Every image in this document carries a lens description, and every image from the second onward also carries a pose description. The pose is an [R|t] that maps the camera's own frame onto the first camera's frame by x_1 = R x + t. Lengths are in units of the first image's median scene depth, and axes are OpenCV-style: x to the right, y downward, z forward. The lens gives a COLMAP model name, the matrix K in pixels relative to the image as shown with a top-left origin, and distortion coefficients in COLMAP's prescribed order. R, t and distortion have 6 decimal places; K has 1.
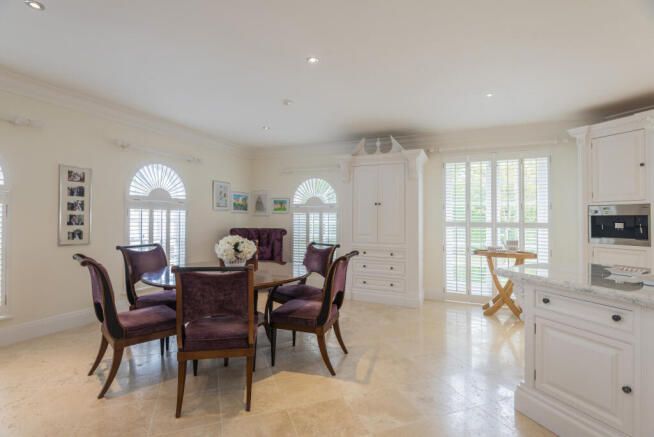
lens RADIAL K [[318.4, 0, 327.0], [0, 318.4, 218.5], [0, 0, 1]] dist [-0.000624, -0.000598]
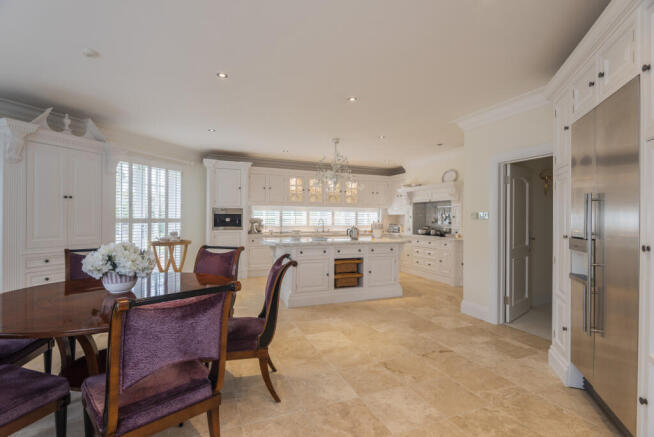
lens RADIAL K [[315.2, 0, 327.0], [0, 315.2, 218.5], [0, 0, 1]] dist [0.001950, 0.000286]
pose [[-0.049257, -0.010489, 0.998731, -0.727875], [-0.009030, 0.999909, 0.010056, -0.005697], [-0.998745, -0.008523, -0.049347, 0.422396]]
